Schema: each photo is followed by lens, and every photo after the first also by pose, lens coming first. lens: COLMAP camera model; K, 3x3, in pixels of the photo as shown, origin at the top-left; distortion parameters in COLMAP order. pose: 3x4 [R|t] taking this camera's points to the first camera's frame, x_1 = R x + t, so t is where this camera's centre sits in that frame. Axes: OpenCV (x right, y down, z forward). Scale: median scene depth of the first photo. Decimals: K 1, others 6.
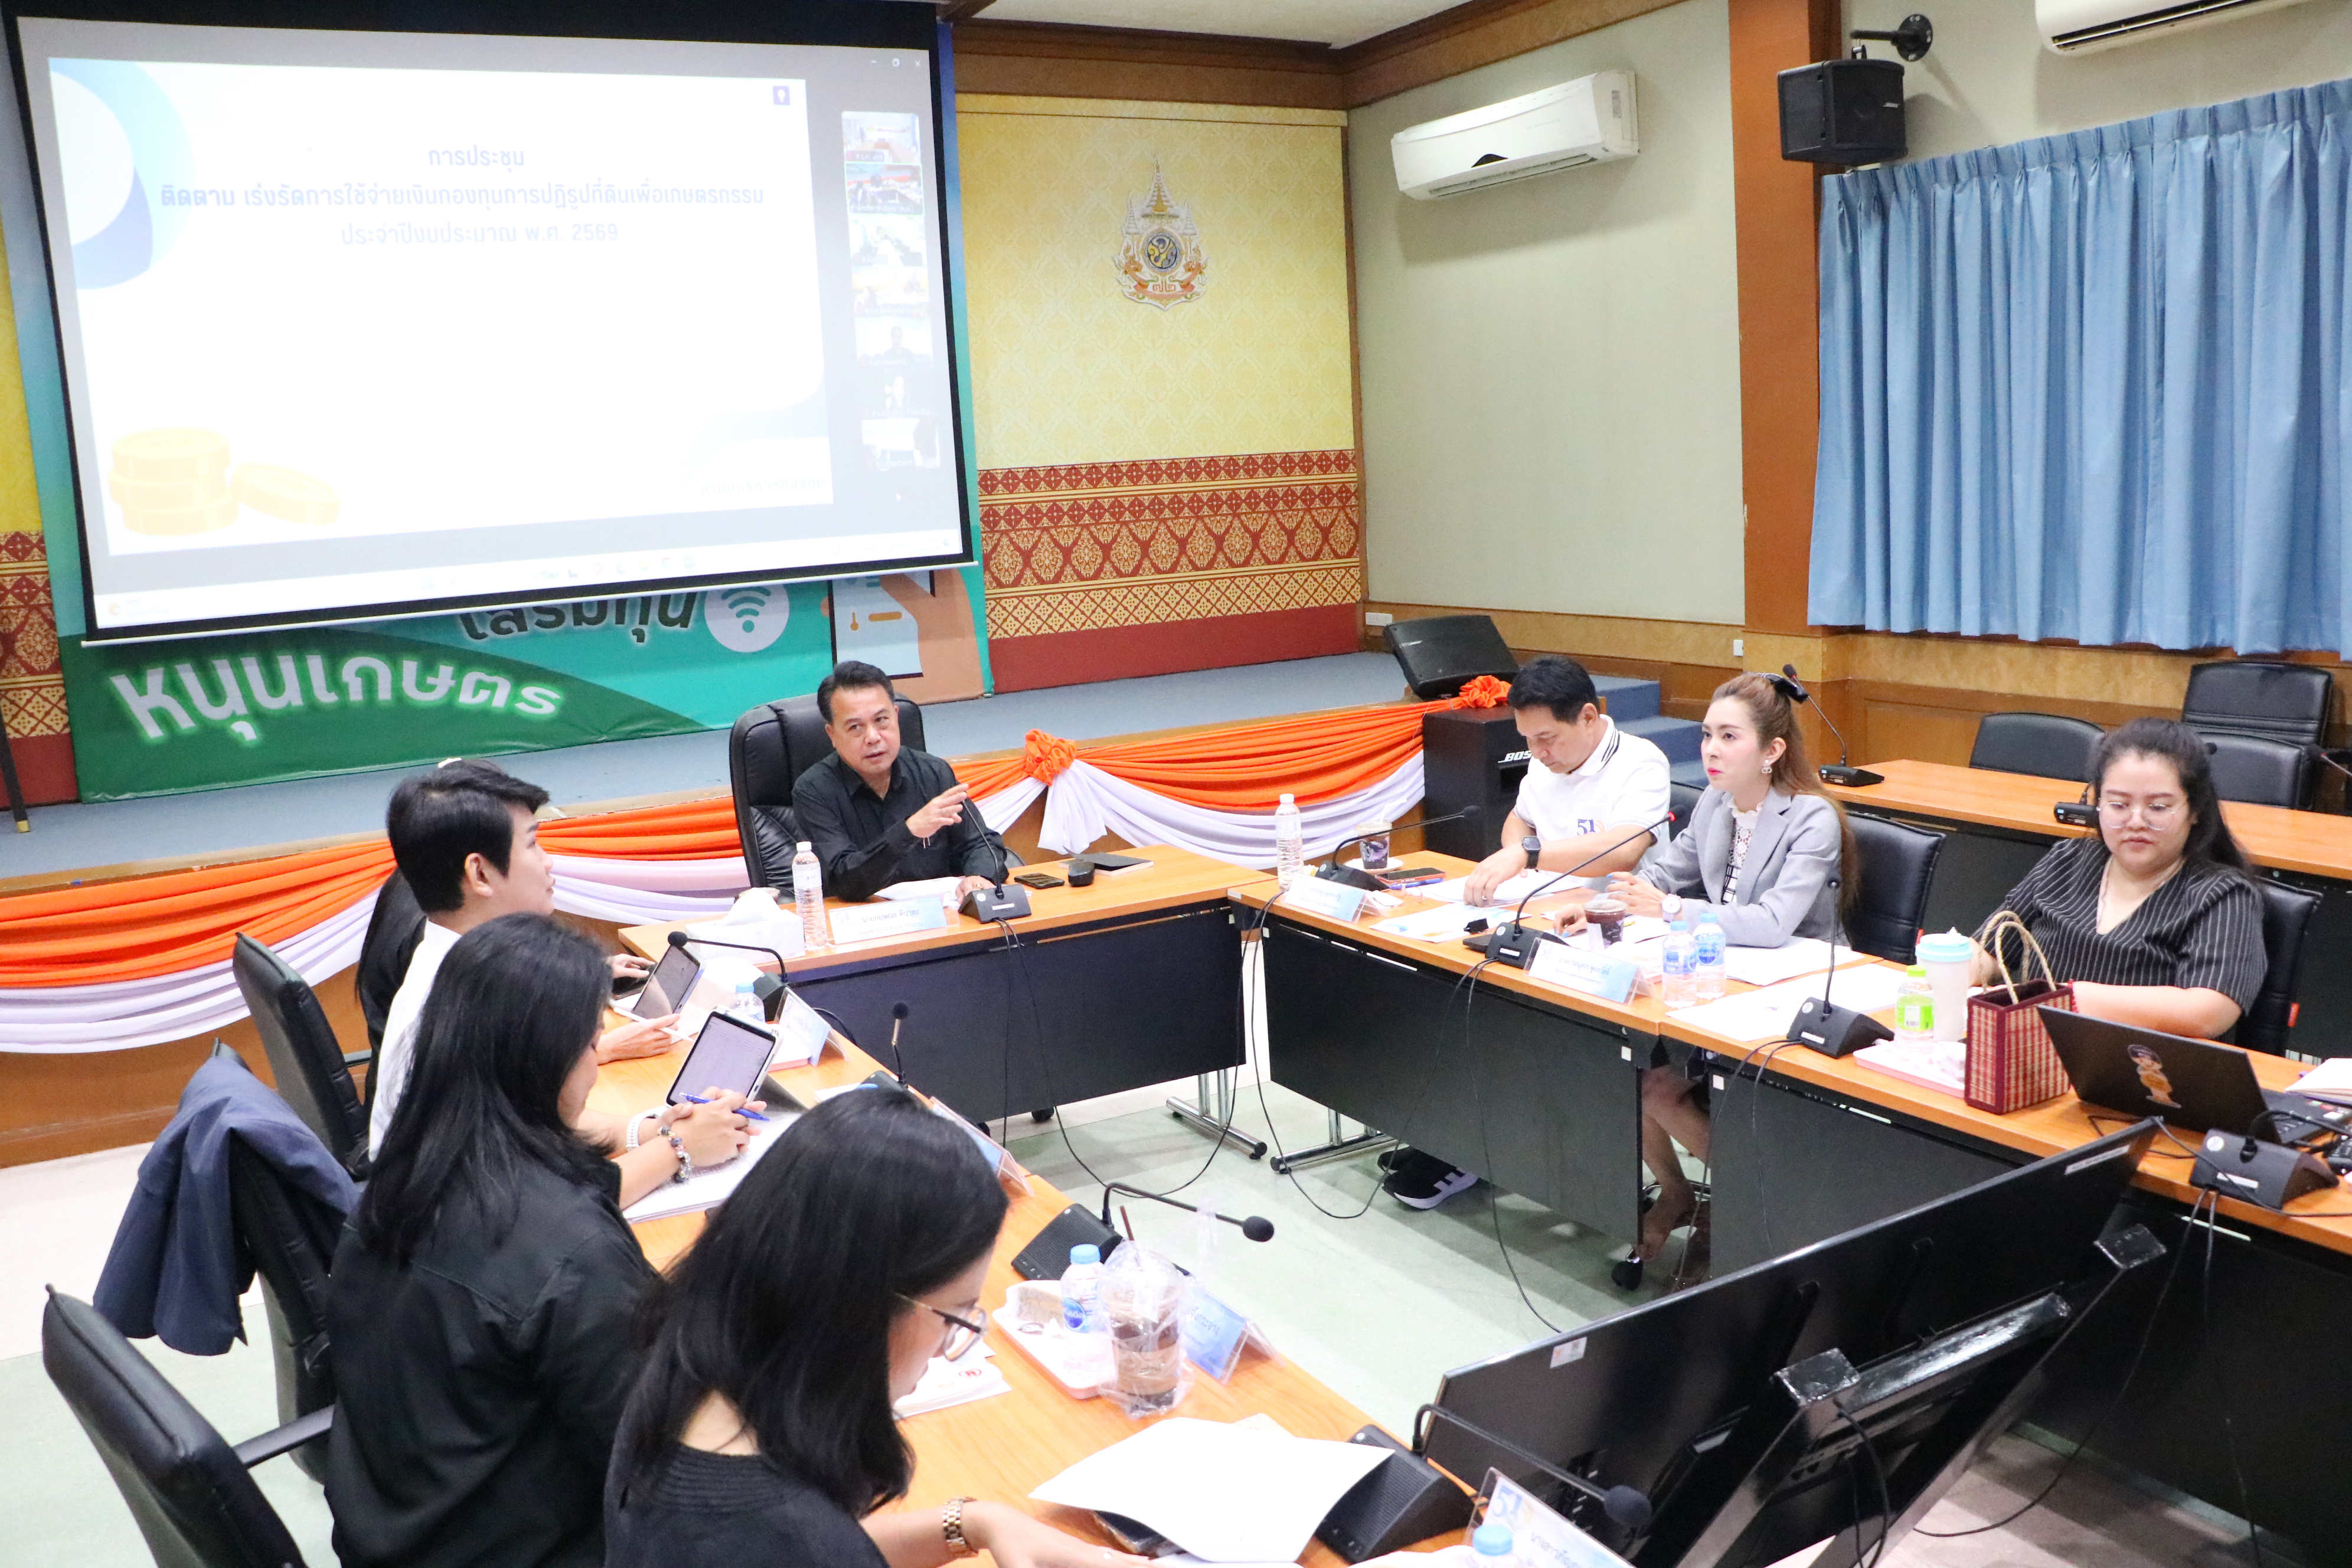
lens RADIAL K [[1958.8, 0, 1168.5], [0, 1958.8, 785.7], [0, 0, 1]] dist [-0.169796, 0.151794]
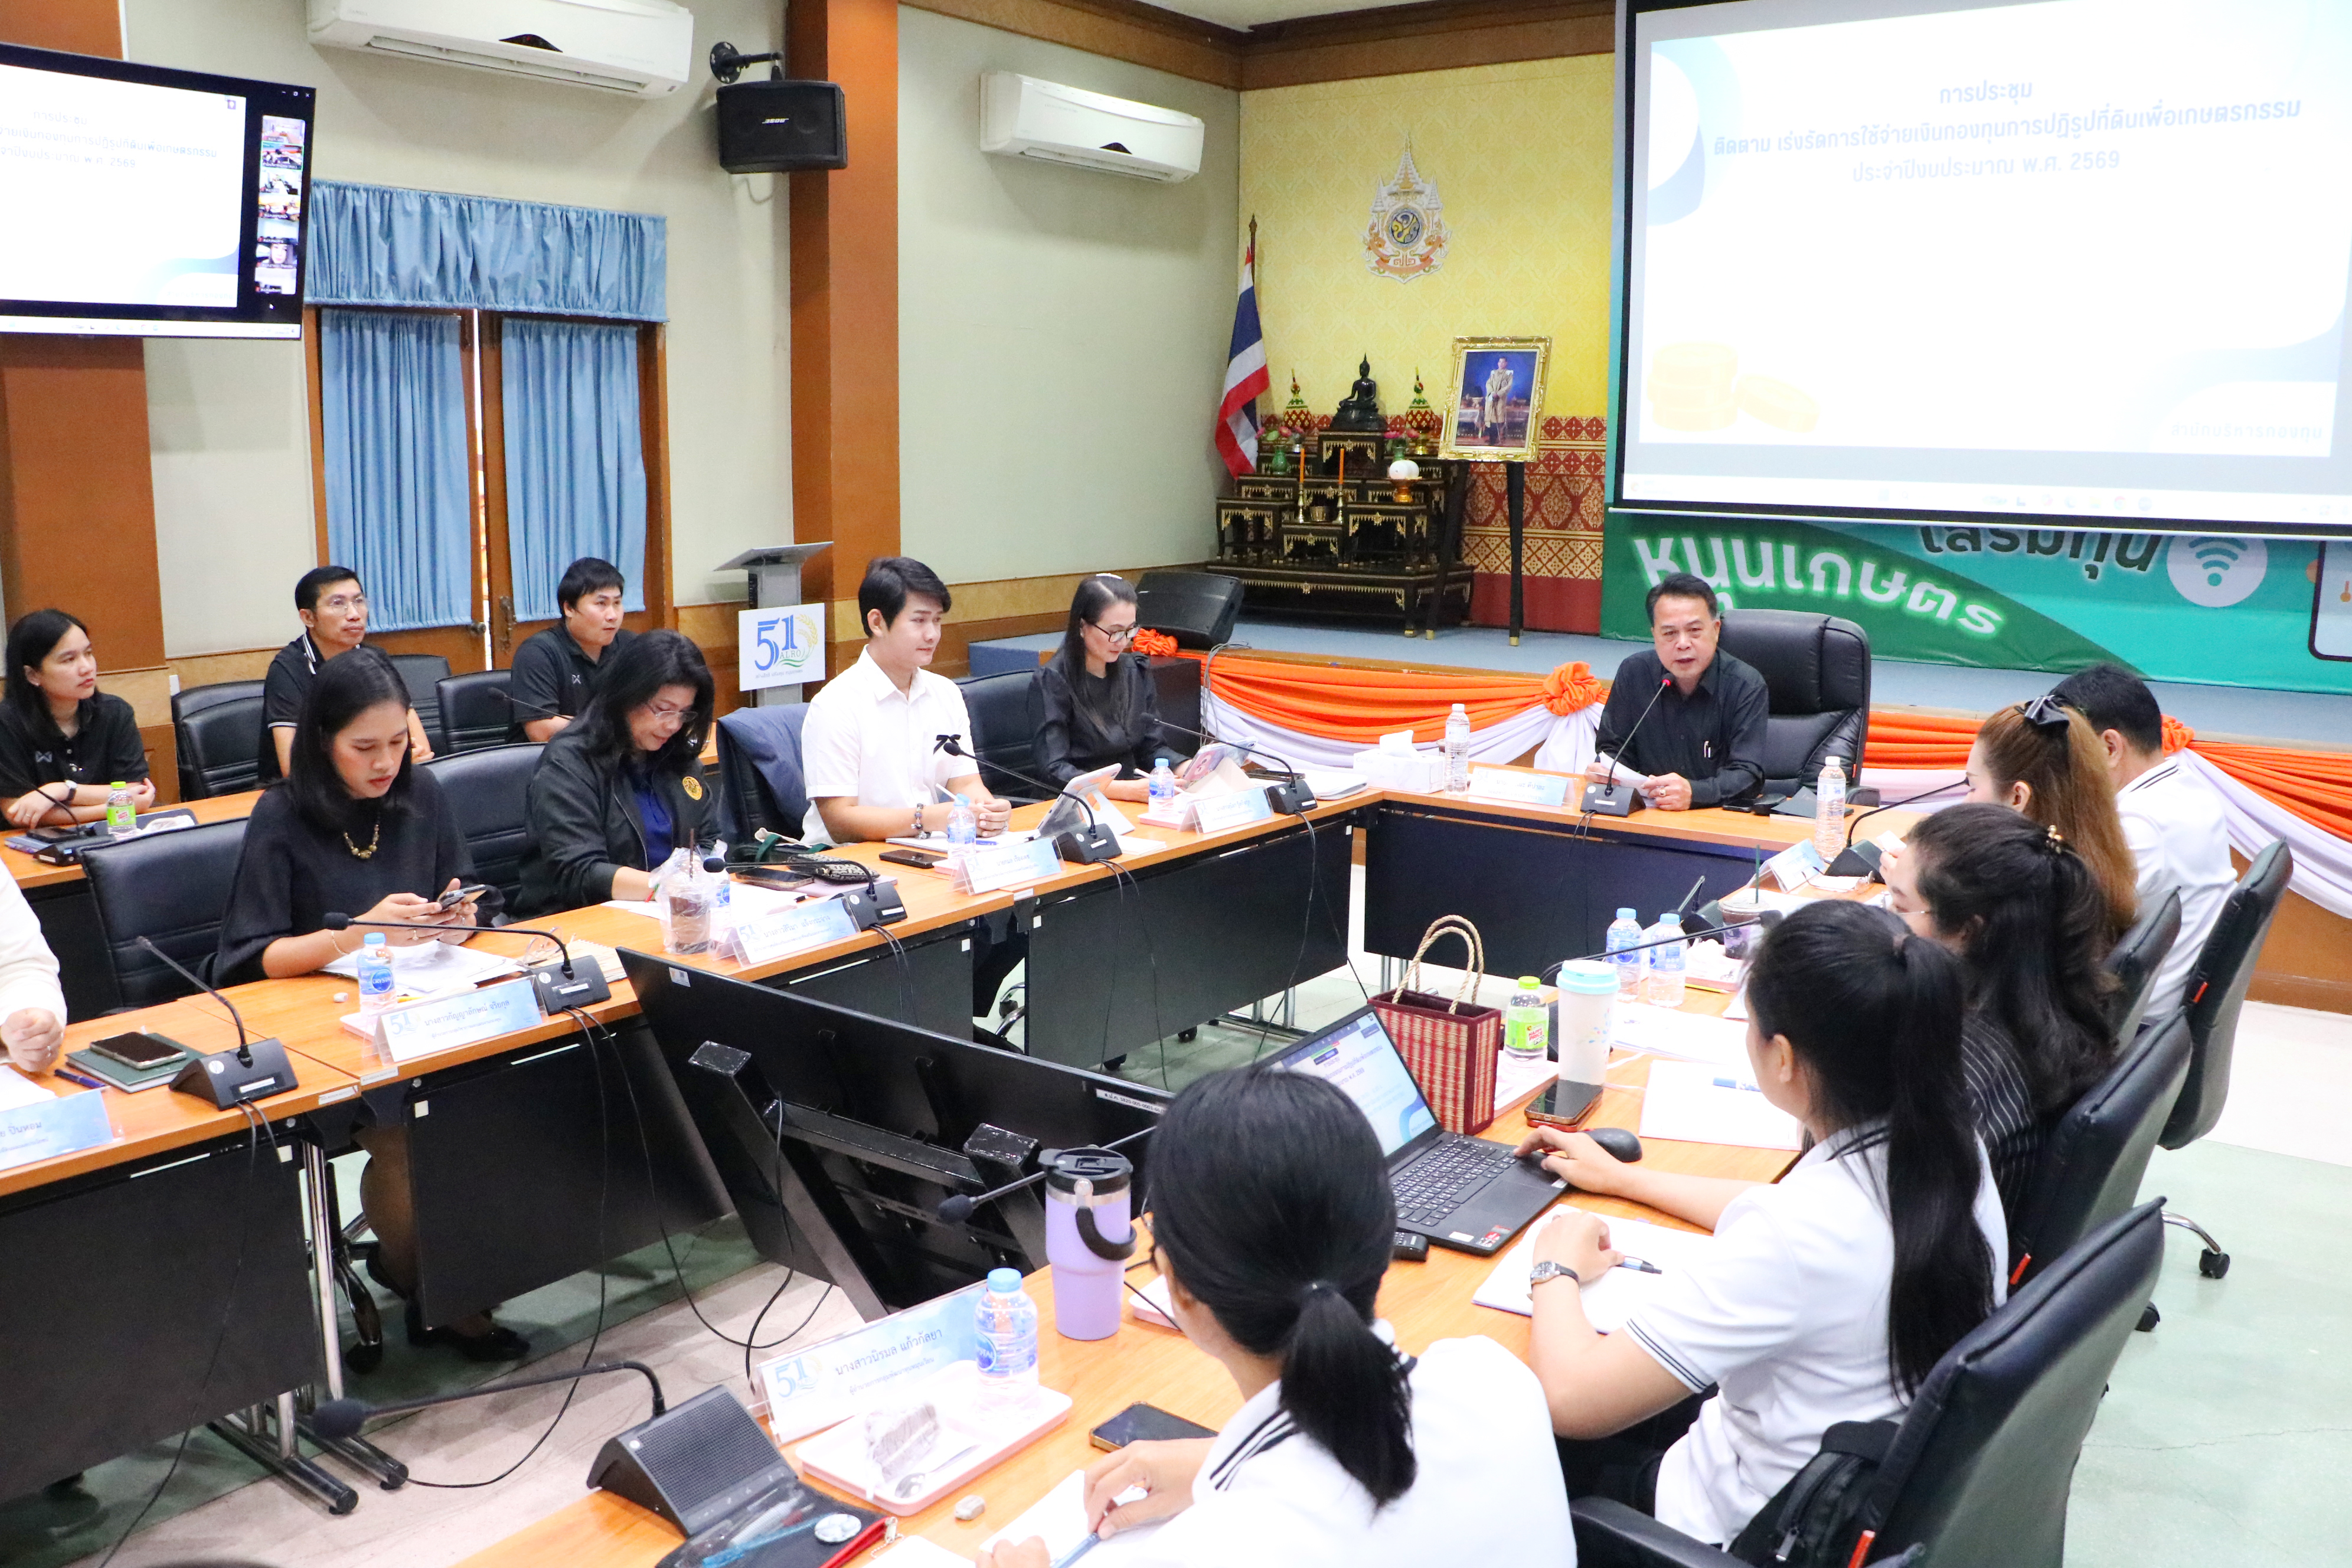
lens RADIAL K [[1958.8, 0, 1160.4], [0, 1958.8, 797.4], [0, 0, 1]] dist [-0.169796, 0.151794]
pose [[0.430770, 0.221688, -0.874809, 0.412839], [-0.171193, 0.971831, 0.161977, -0.042323], [0.886076, 0.079987, 0.456587, 0.148237]]
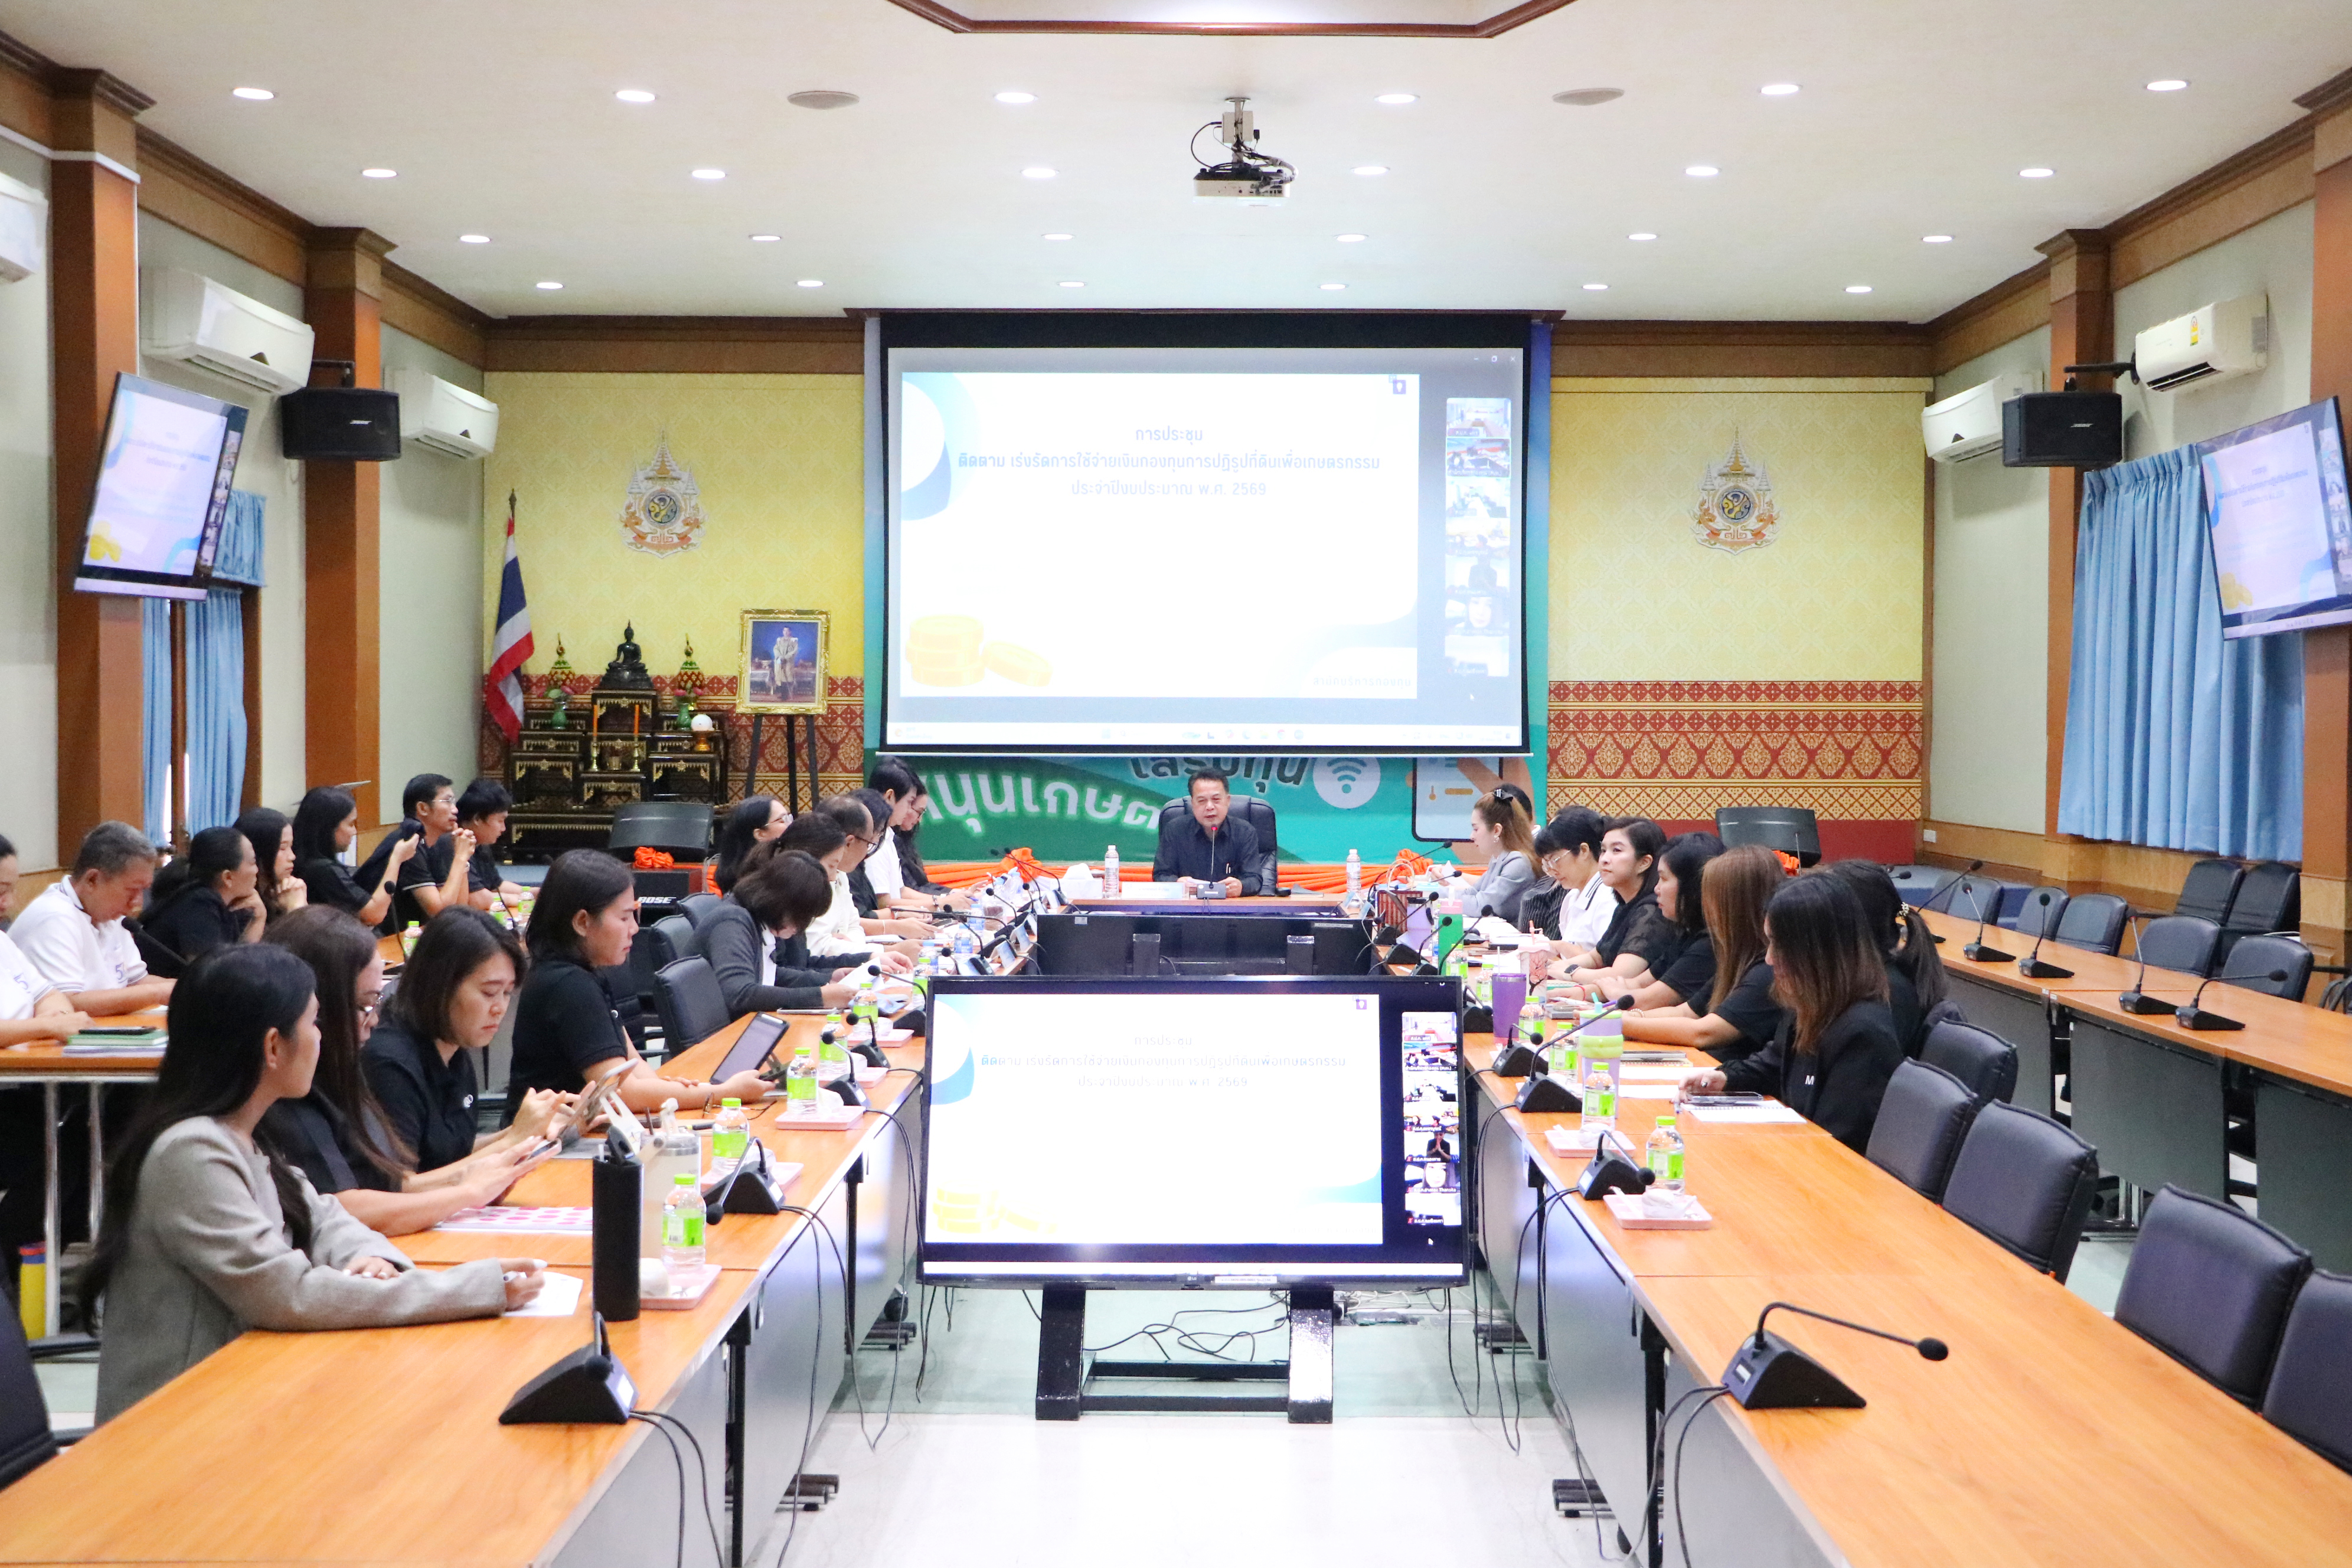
lens RADIAL K [[3094.6, 0, 1172.9], [0, 3094.6, 767.8], [0, 0, 1]] dist [0.068576, 0.000000]
pose [[0.875017, 0.066452, -0.479509, 0.720706], [-0.128894, 0.986758, -0.098461, 0.131487], [0.466617, 0.147961, 0.871996, -0.920125]]
